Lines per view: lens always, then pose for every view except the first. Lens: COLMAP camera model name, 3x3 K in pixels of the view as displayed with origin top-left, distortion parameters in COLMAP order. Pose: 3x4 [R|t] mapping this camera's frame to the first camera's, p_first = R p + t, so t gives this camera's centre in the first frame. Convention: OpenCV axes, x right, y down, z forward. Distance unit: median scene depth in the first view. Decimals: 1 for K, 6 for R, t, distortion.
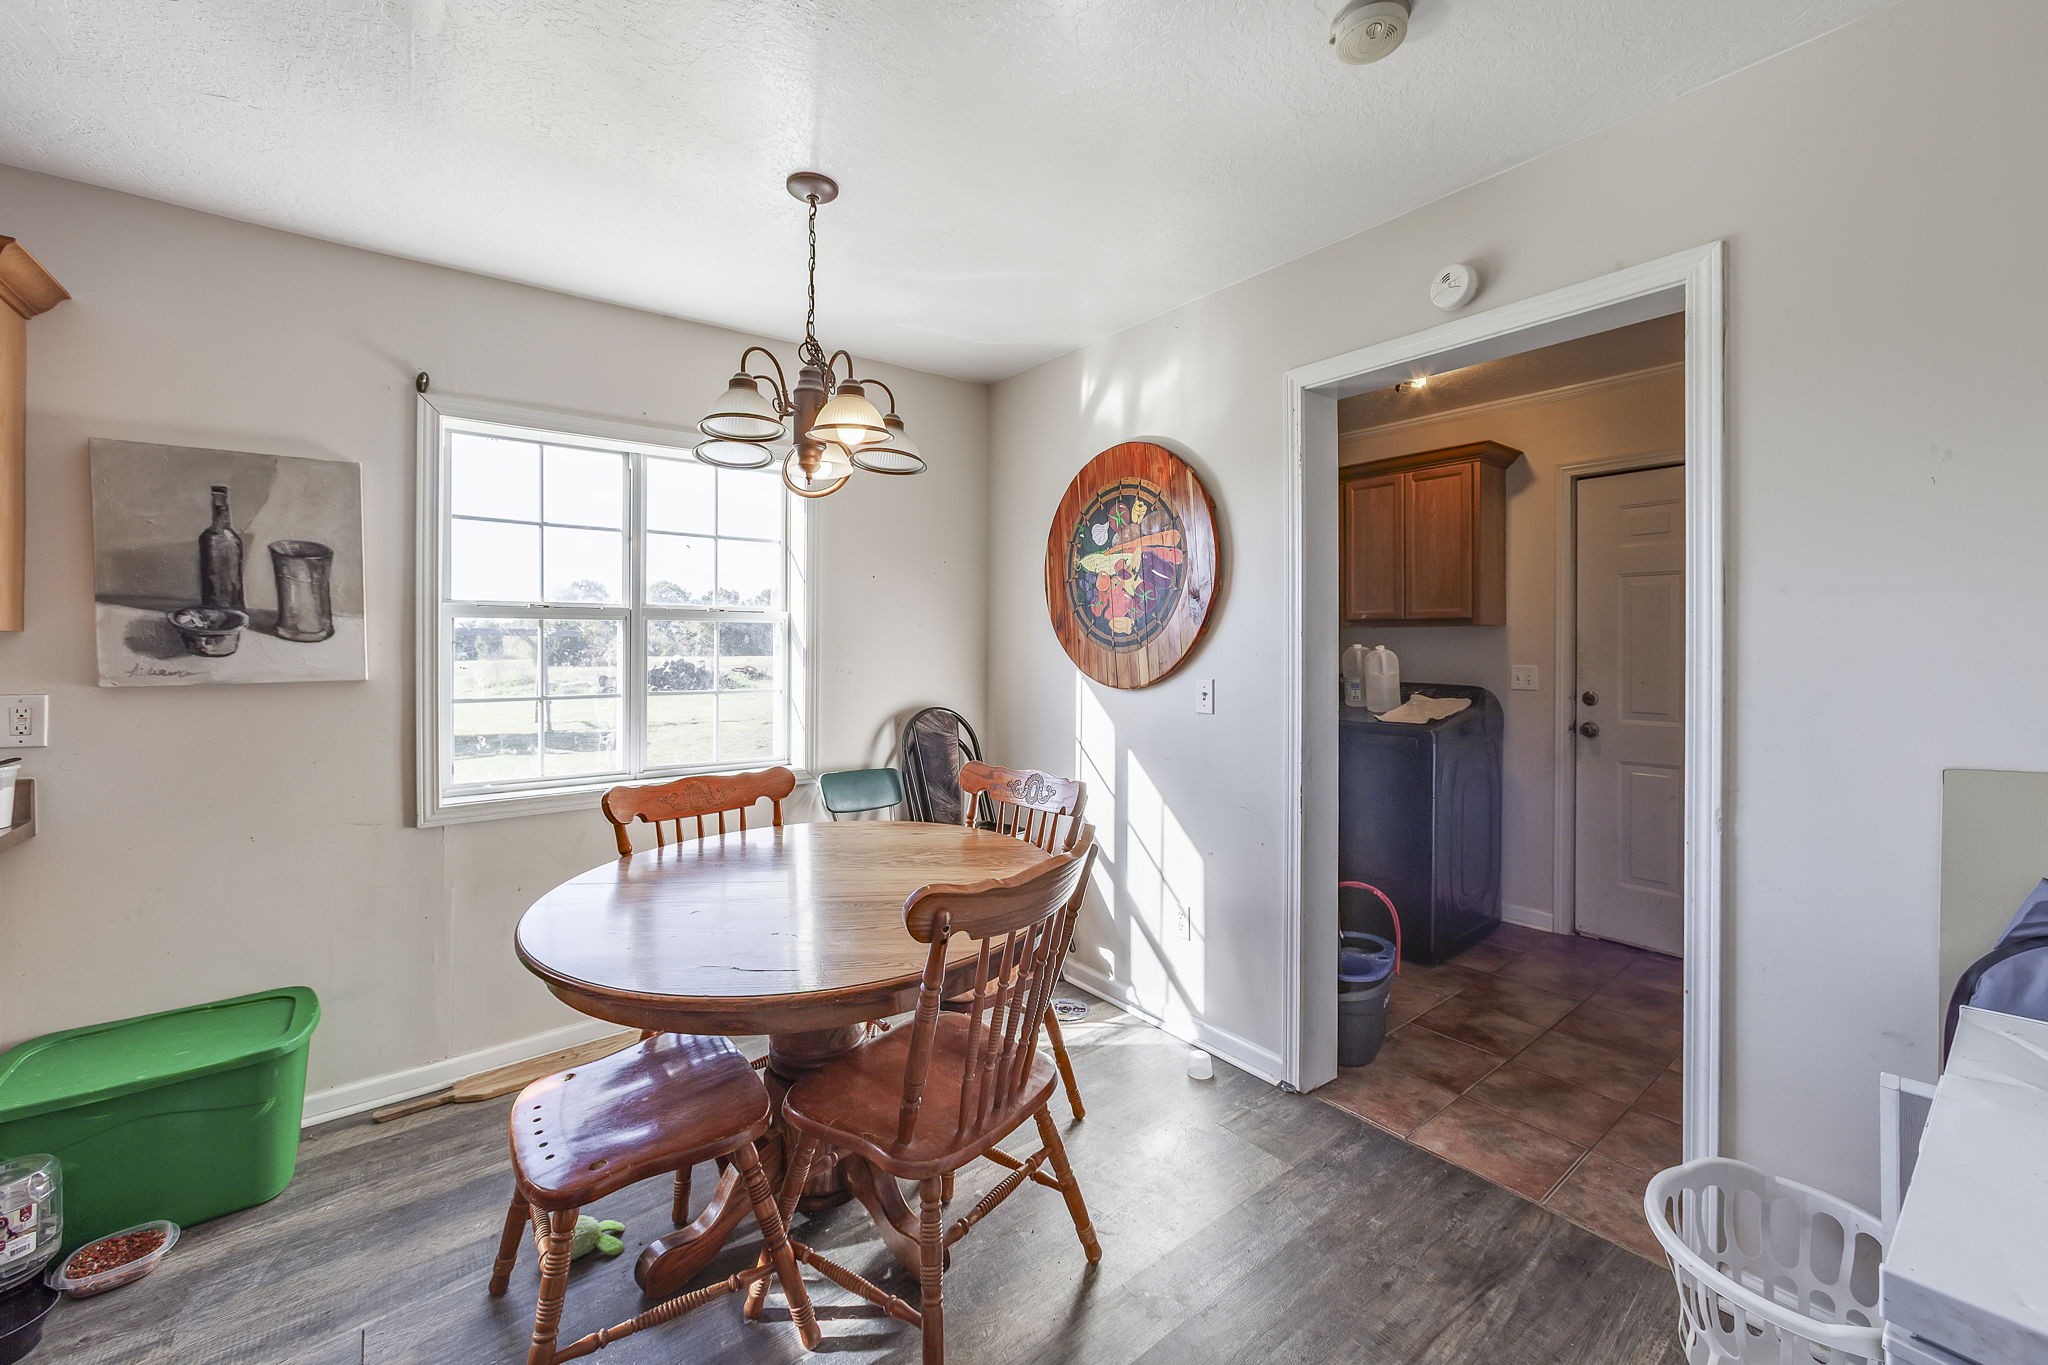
lens RADIAL K [[820.9, 0, 1034.0], [0, 820.9, 653.5], [0, 0, 1]] dist [-0.022623, 0.006951]
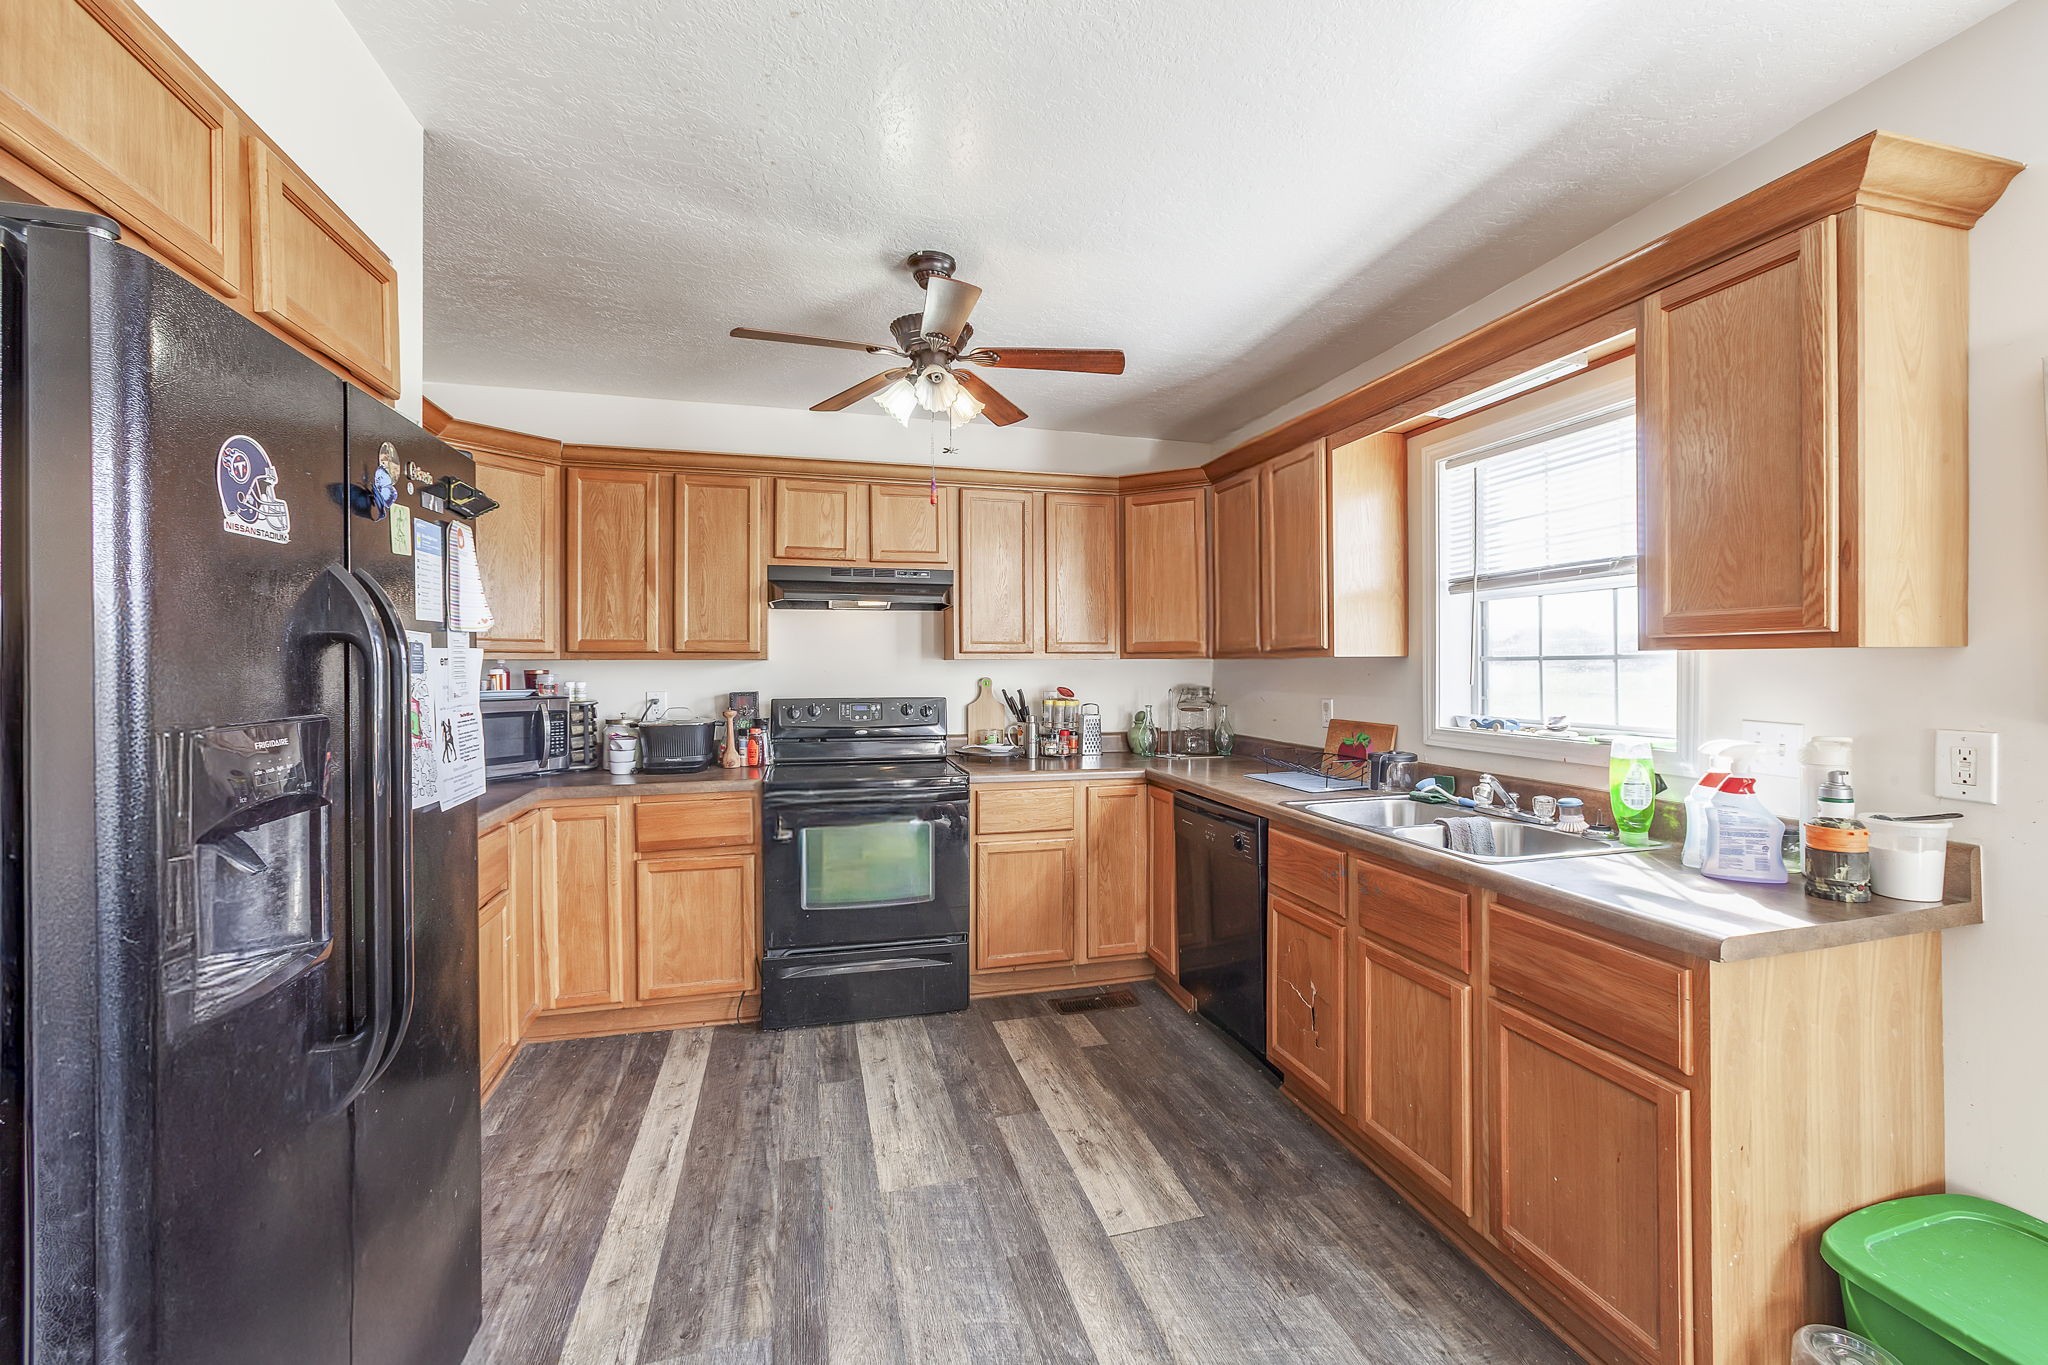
lens RADIAL K [[820.9, 0, 1037.2], [0, 820.9, 667.7], [0, 0, 1]] dist [-0.022623, 0.006951]
pose [[-0.362670, 0.005272, -0.931903, -0.212104], [0.009009, 0.999957, 0.002151, -0.015584], [0.931874, -0.007616, -0.362702, 0.415438]]
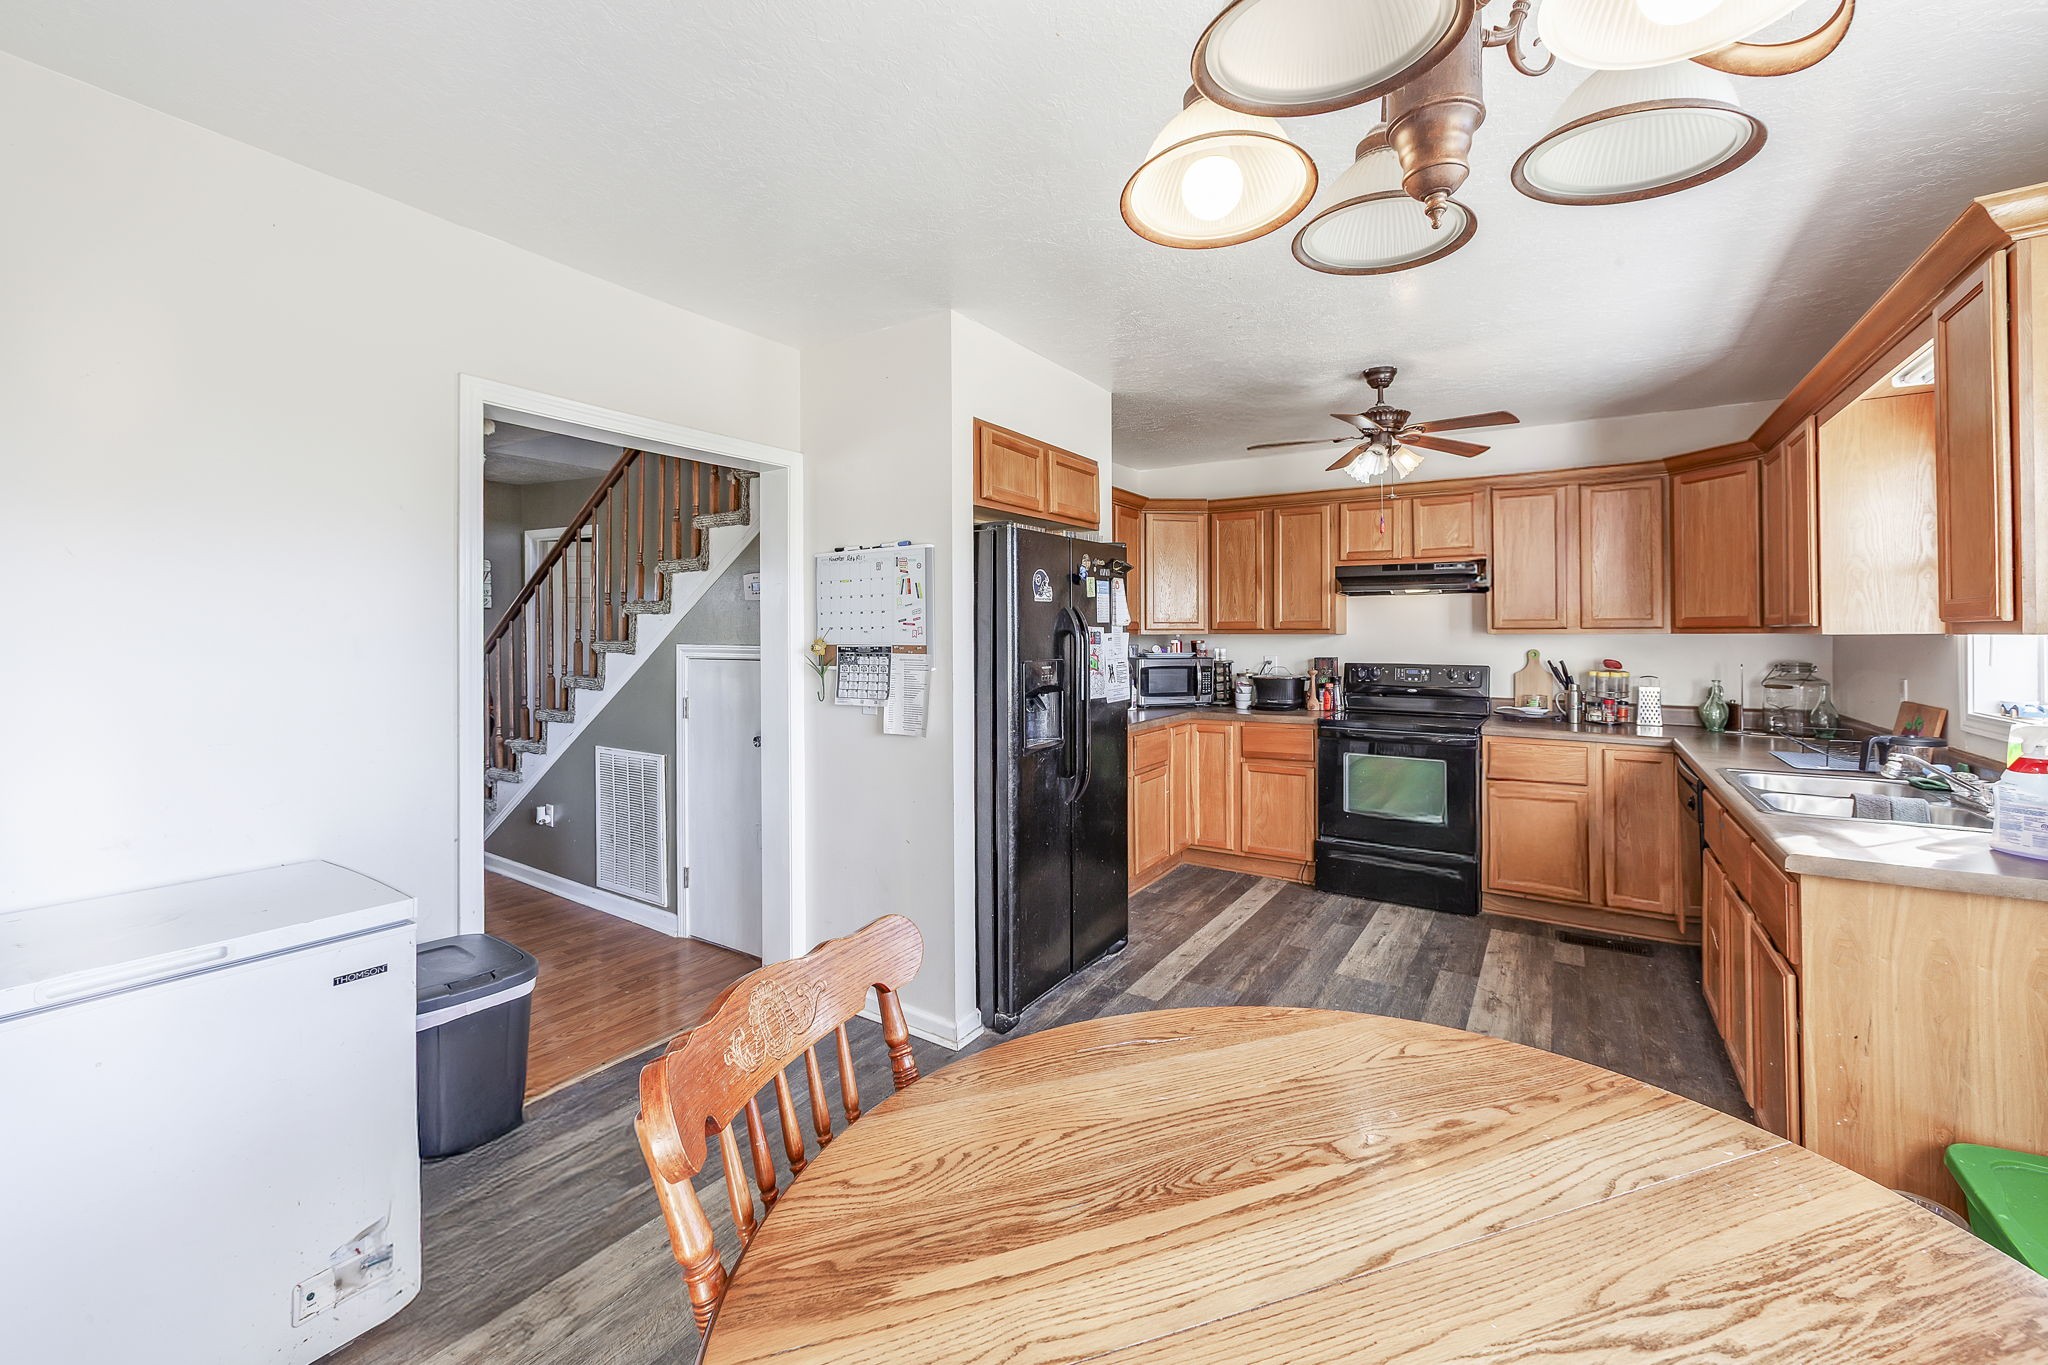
lens RADIAL K [[820.9, 0, 1033.8], [0, 820.9, 630.8], [0, 0, 1]] dist [-0.022623, 0.006951]
pose [[-0.940380, 0.001502, -0.340123, 0.016091], [0.004807, 0.999949, -0.008875, -0.026113], [0.340092, -0.009980, -0.940339, 1.151922]]
